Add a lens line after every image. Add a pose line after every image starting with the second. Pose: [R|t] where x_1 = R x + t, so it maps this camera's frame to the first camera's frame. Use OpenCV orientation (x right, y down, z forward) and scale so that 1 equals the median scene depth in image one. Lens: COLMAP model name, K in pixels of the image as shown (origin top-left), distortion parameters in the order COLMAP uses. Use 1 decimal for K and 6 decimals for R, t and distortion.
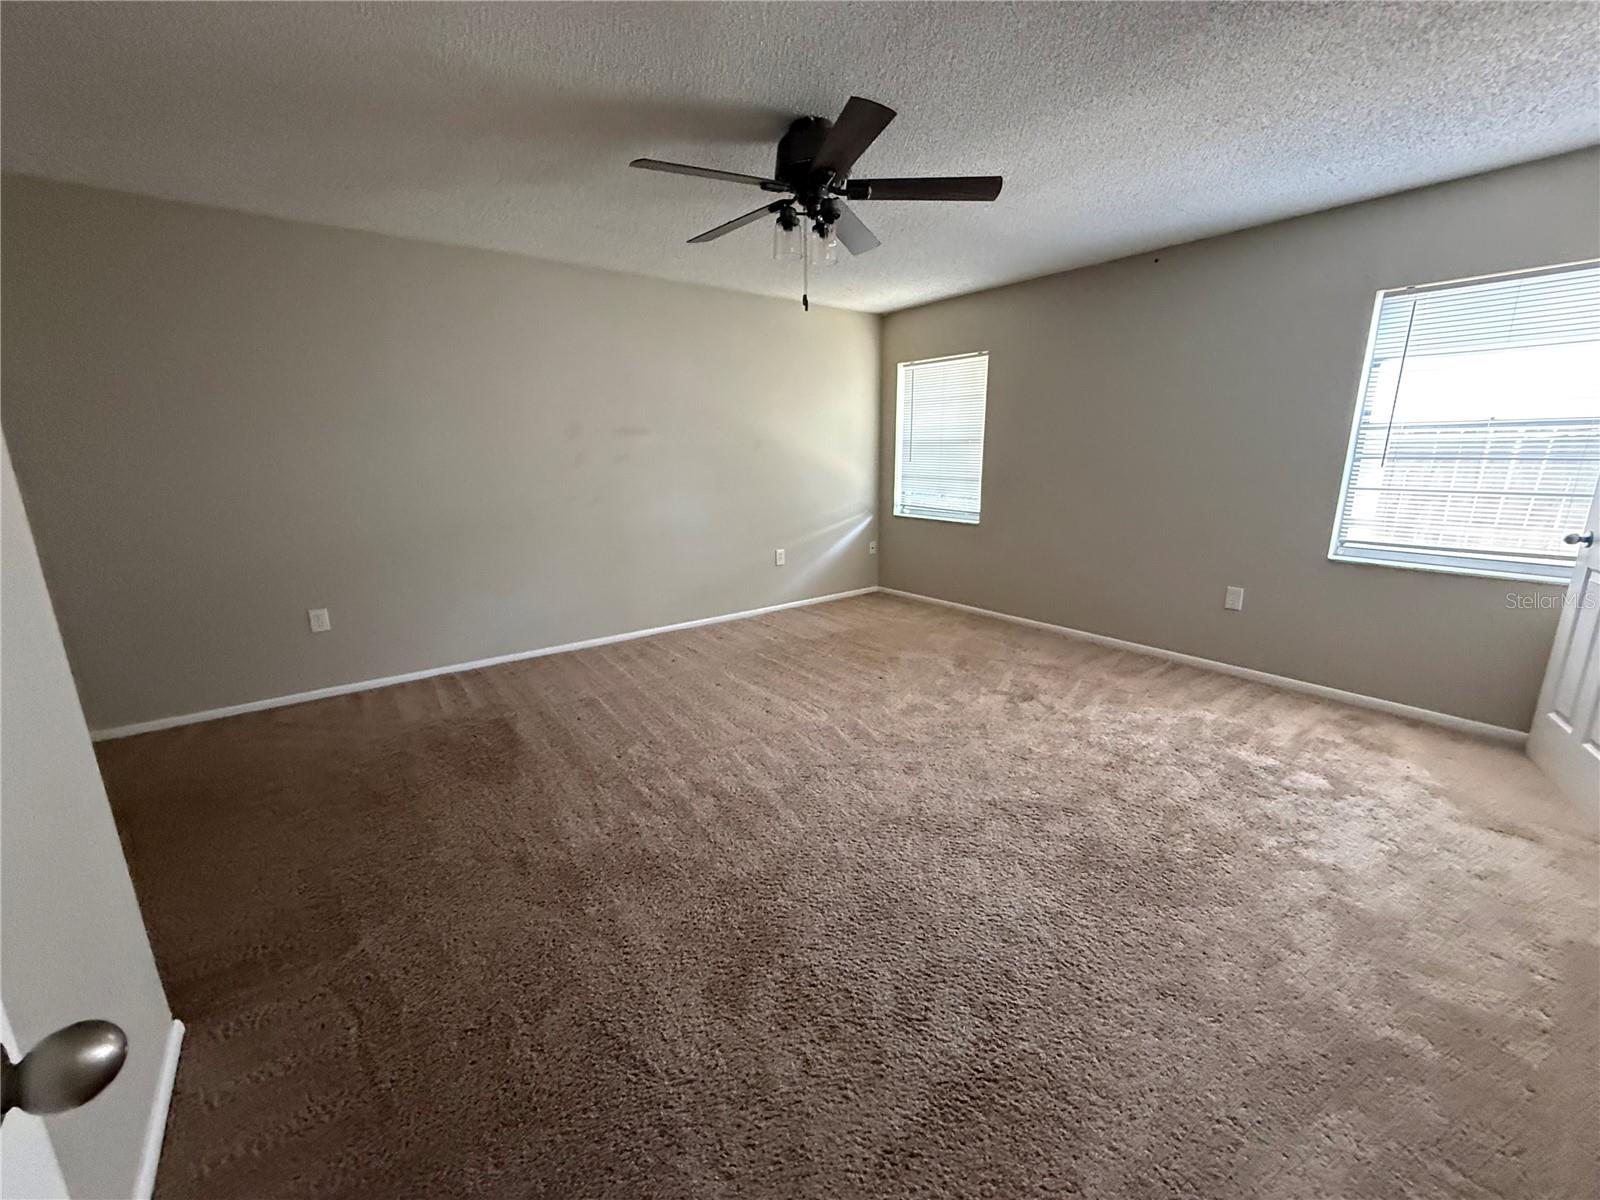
lens RADIAL K [[650.5, 0, 800.0], [0, 650.5, 600.0], [0, 0, 1]] dist [-0.000054, 0.000016]
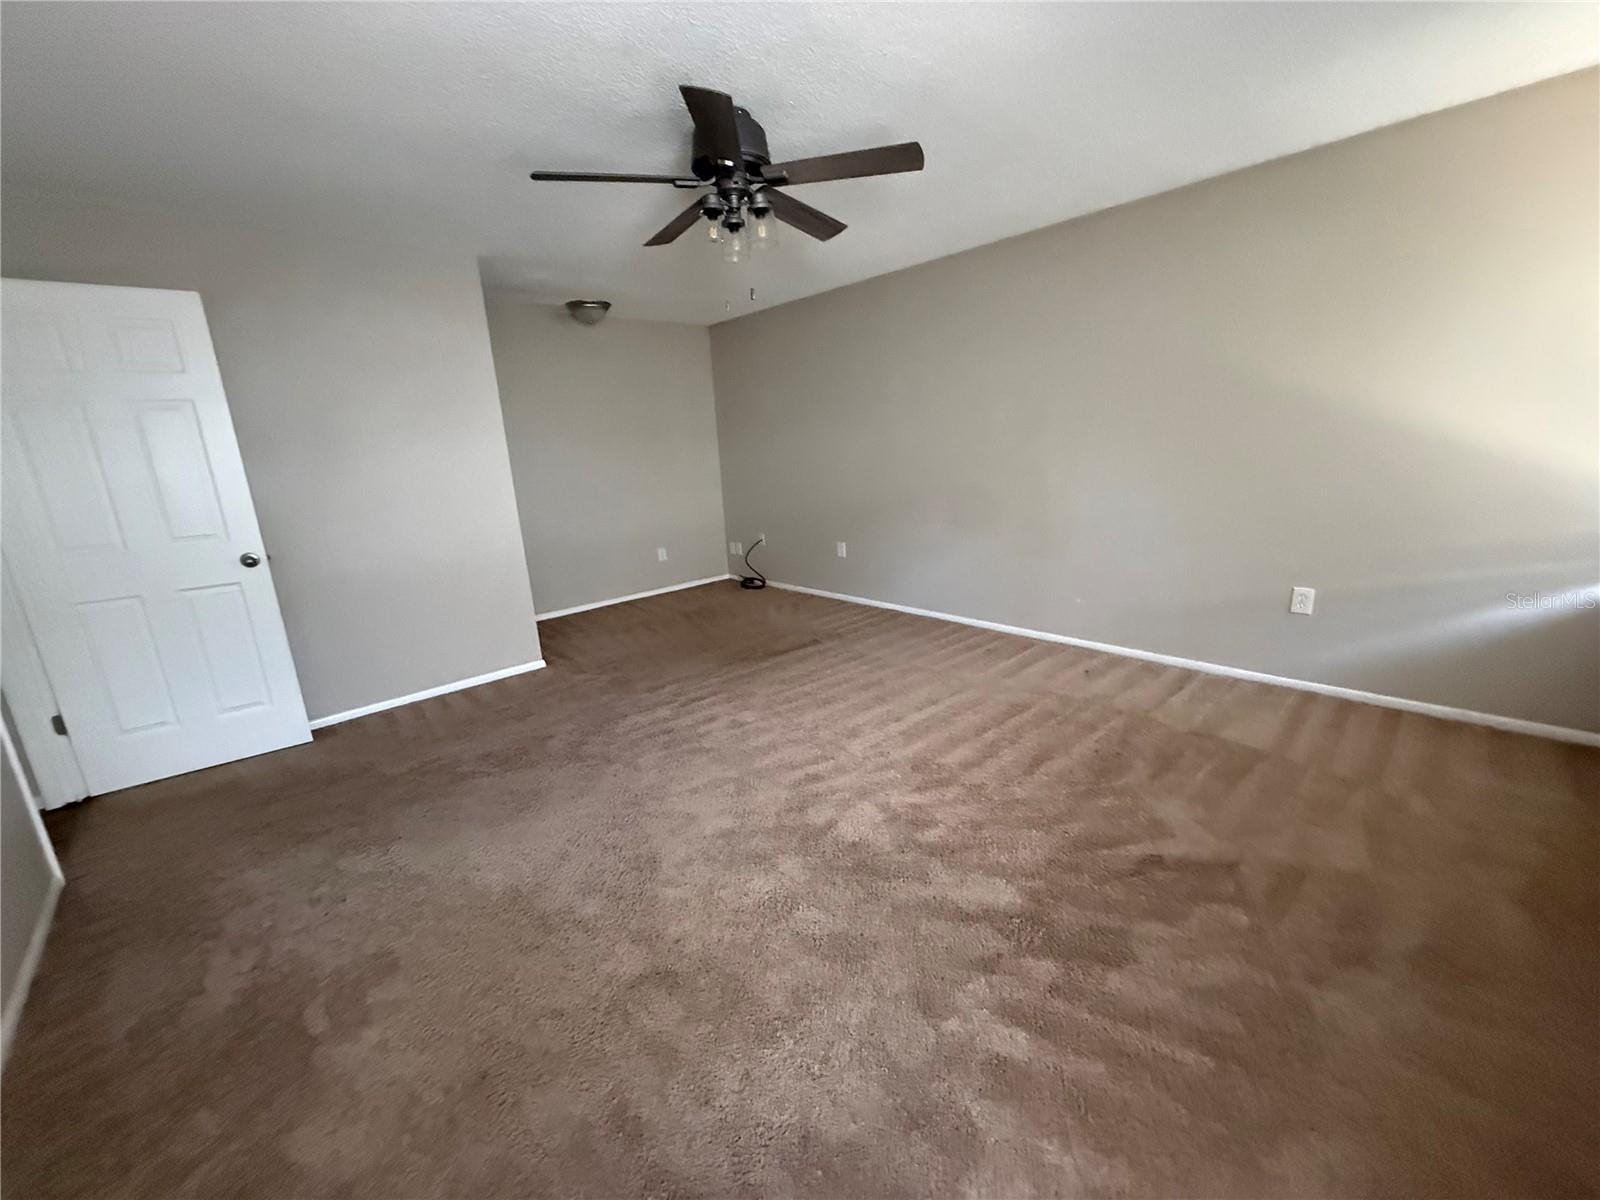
lens RADIAL K [[650.5, 0, 800.0], [0, 650.5, 600.0], [0, 0, 1]] dist [-0.000054, 0.000016]
pose [[0.079547, 0.243082, -0.966739, 0.758319], [-0.172258, 0.958574, 0.226855, -0.184459], [0.981835, 0.148483, 0.118124, 0.735405]]
